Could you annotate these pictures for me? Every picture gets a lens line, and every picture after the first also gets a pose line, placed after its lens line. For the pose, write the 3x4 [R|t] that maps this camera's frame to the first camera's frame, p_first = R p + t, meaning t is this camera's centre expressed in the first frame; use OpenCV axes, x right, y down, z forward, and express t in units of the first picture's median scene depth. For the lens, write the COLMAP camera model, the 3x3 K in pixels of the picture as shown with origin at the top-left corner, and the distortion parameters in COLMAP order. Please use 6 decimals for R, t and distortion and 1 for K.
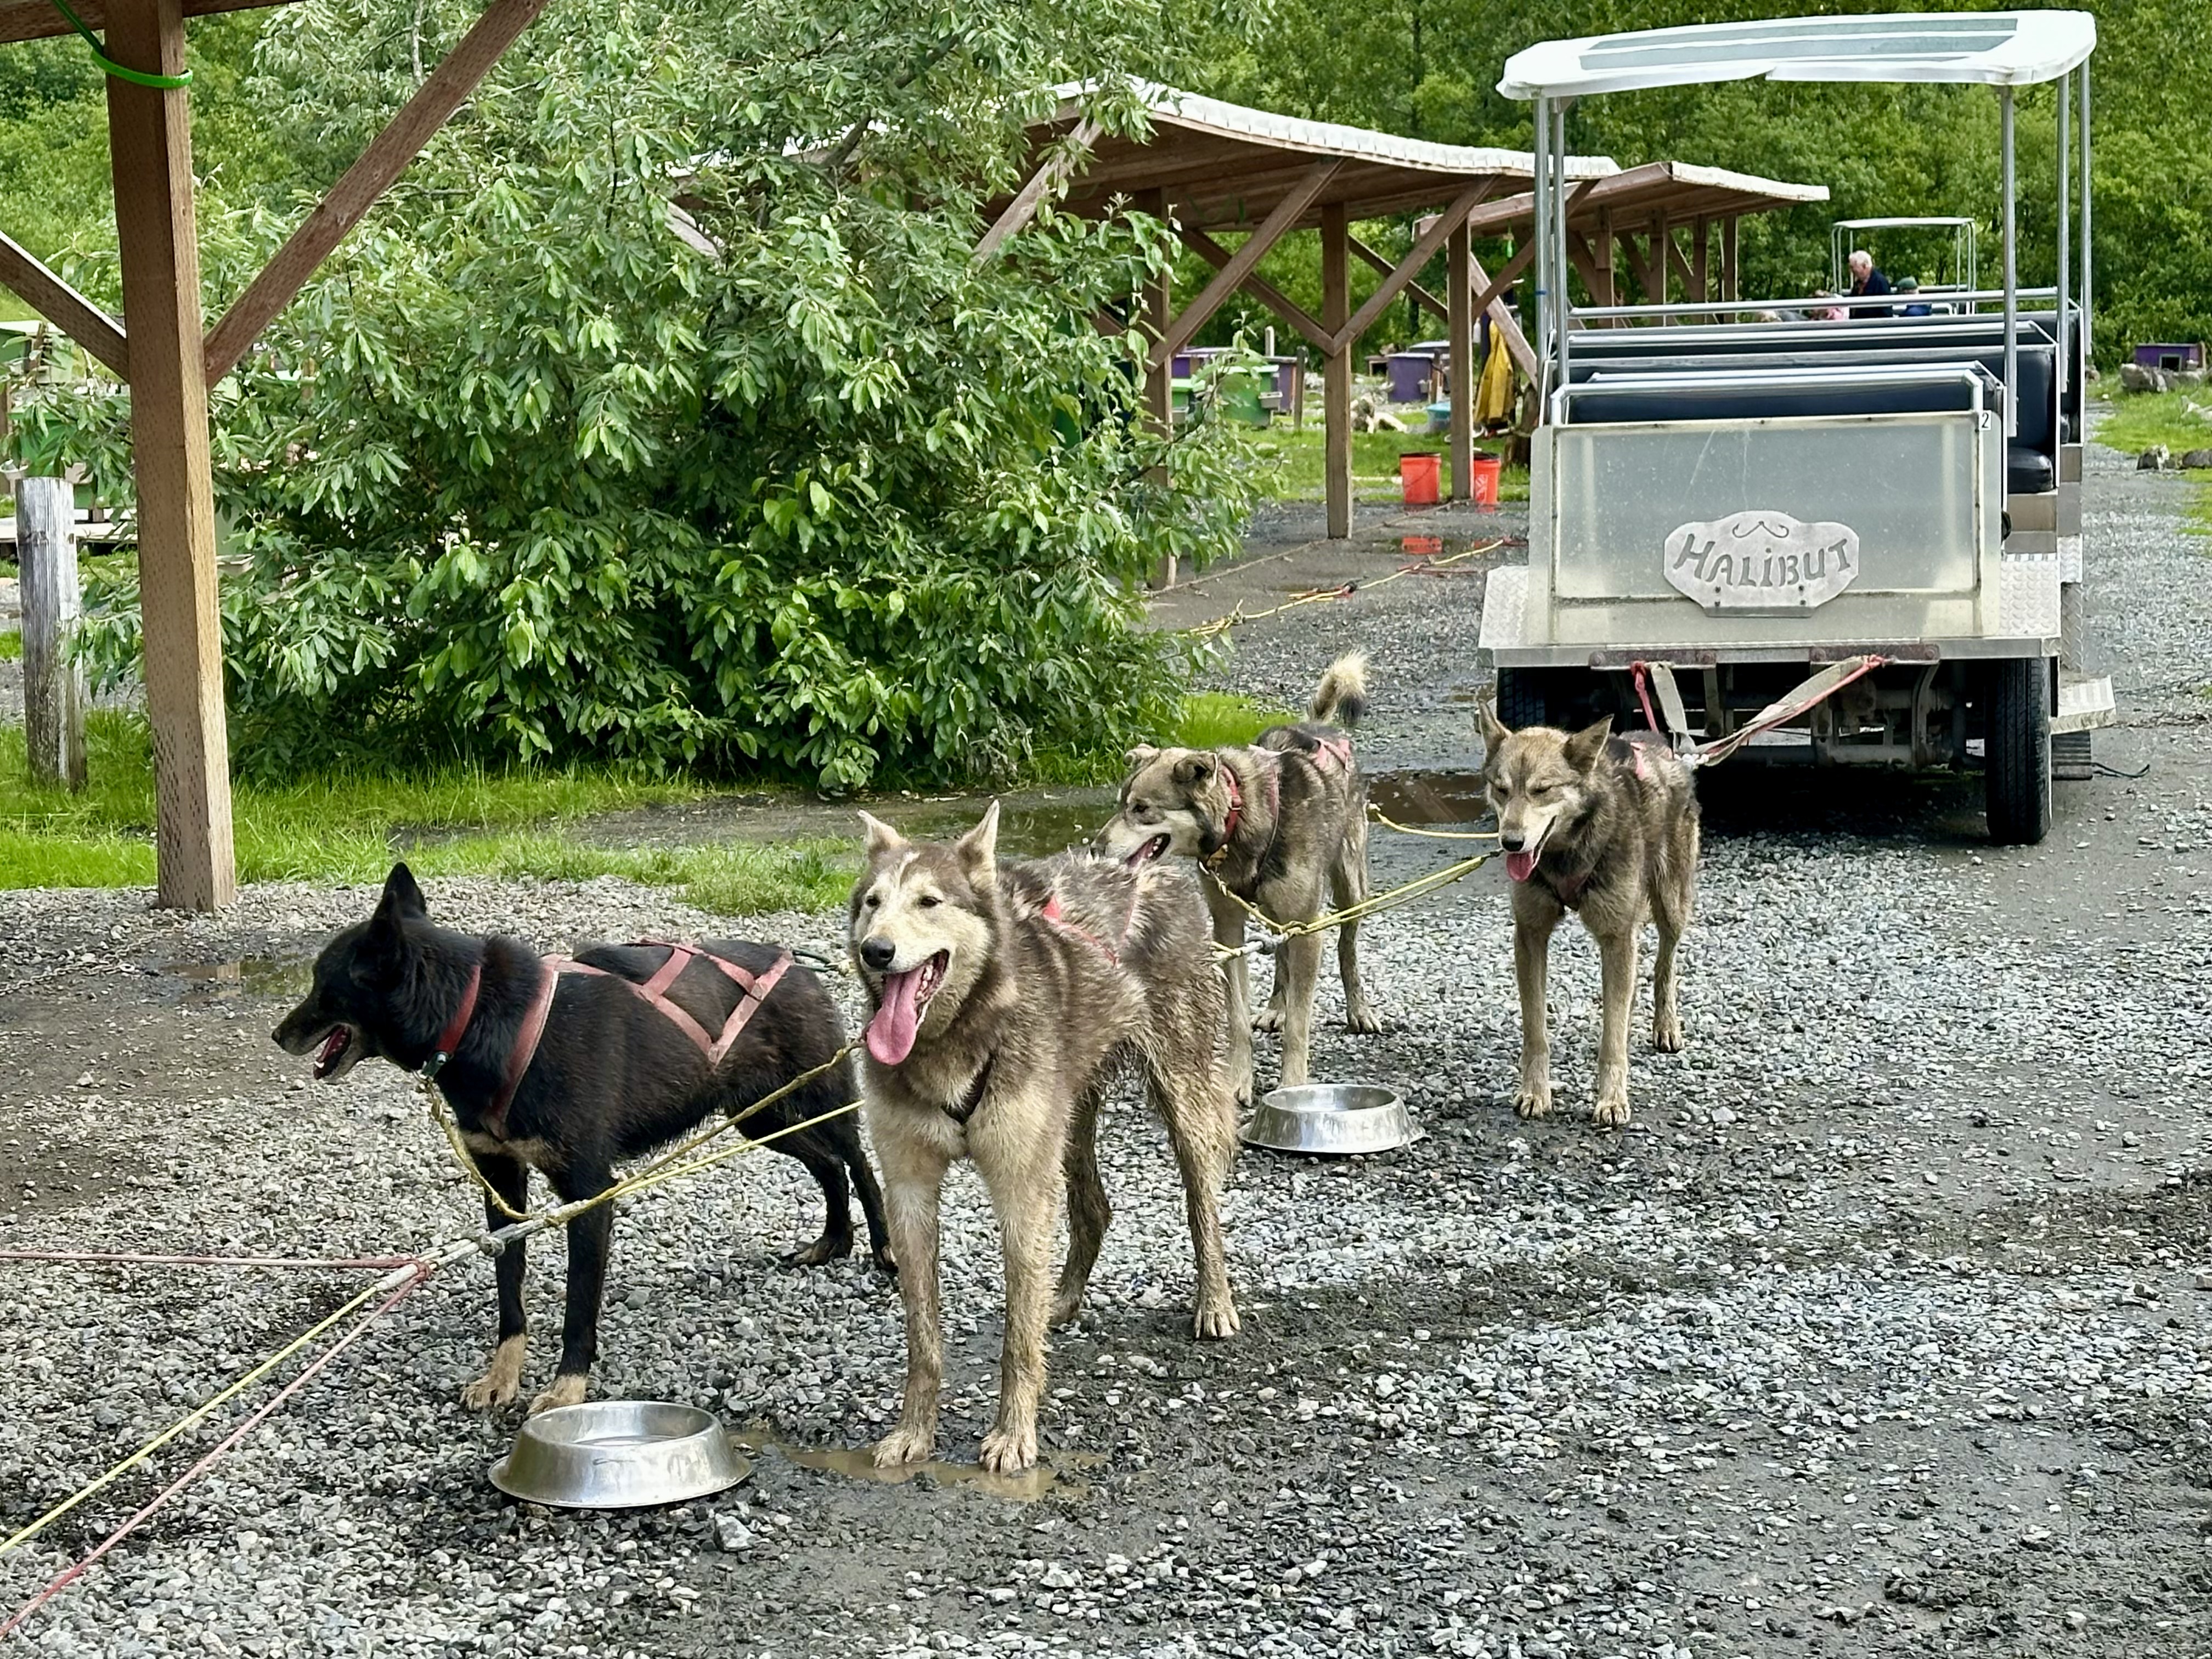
lens RADIAL K [[4232.1, 0, 1114.4], [0, 4232.1, 913.0], [0, 0, 1]] dist [0.155174, 0.000000]
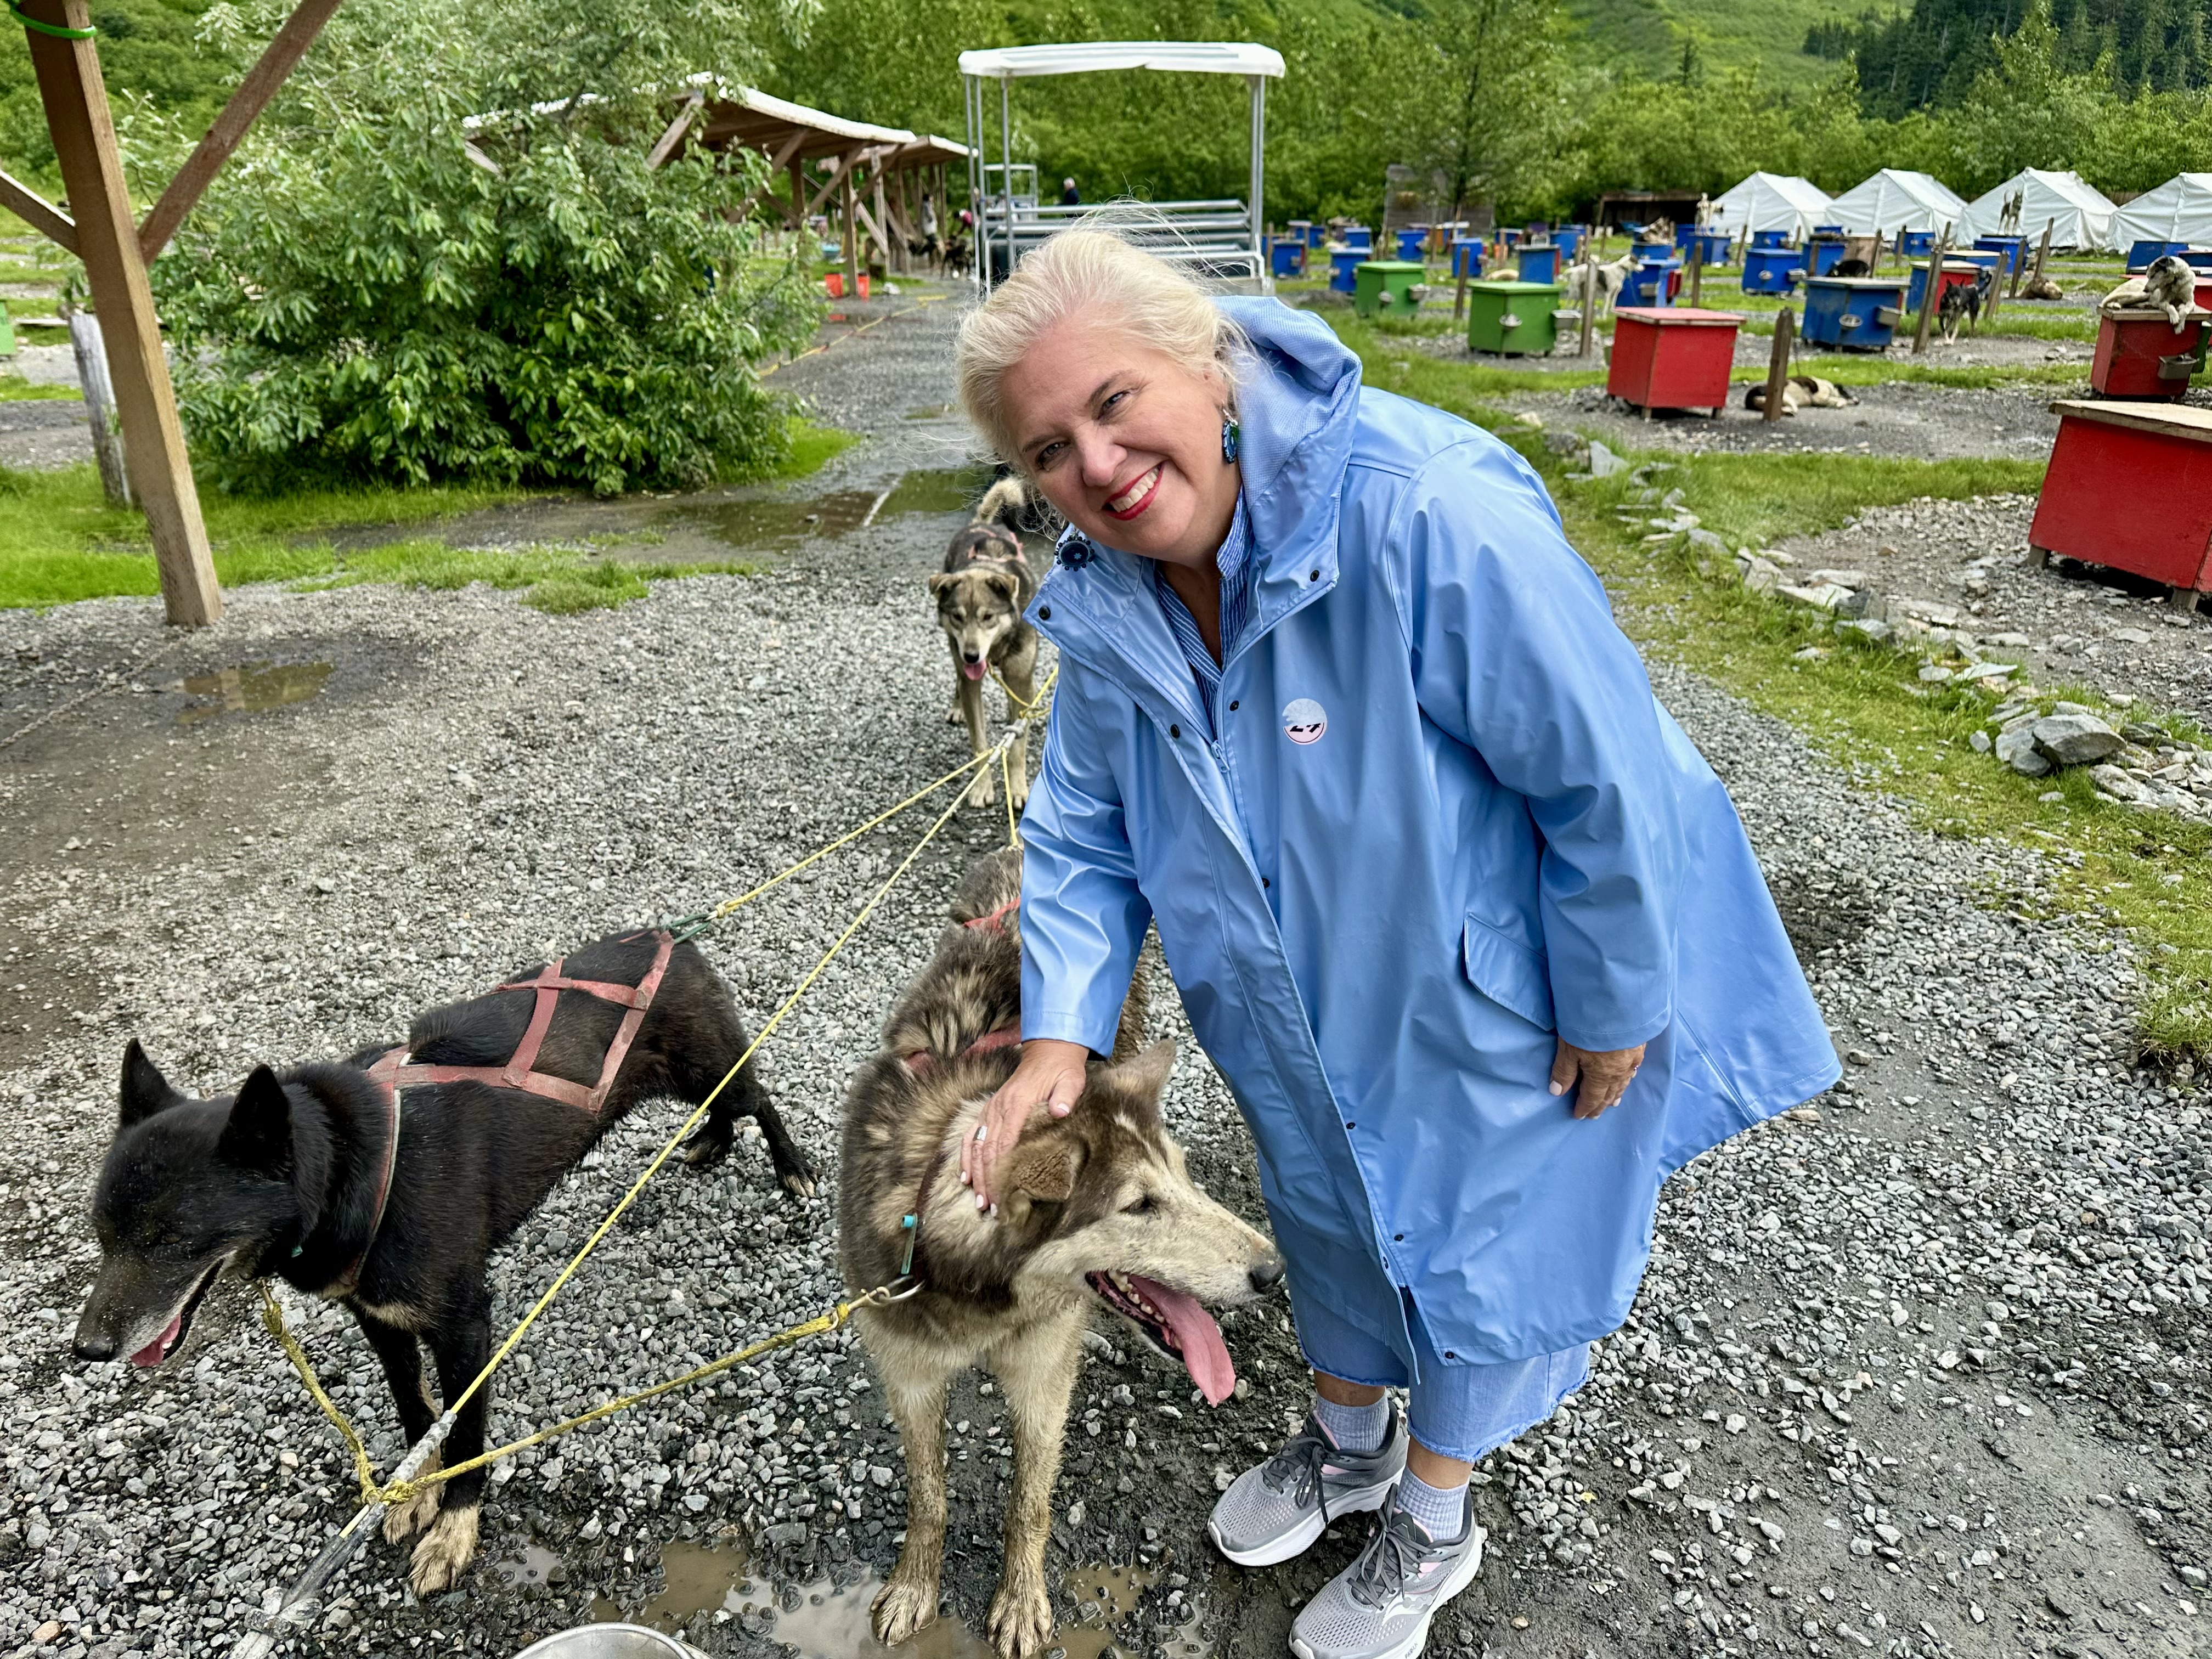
lens RADIAL K [[1516.4, 0, 1073.1], [0, 1516.4, 817.9], [0, 0, 1]] dist [0.019614, -0.028823]
pose [[0.970711, -0.081596, 0.225970, -0.030146], [0.024671, 0.969441, 0.244080, -0.048256], [-0.238980, -0.231357, 0.943060, 0.319877]]
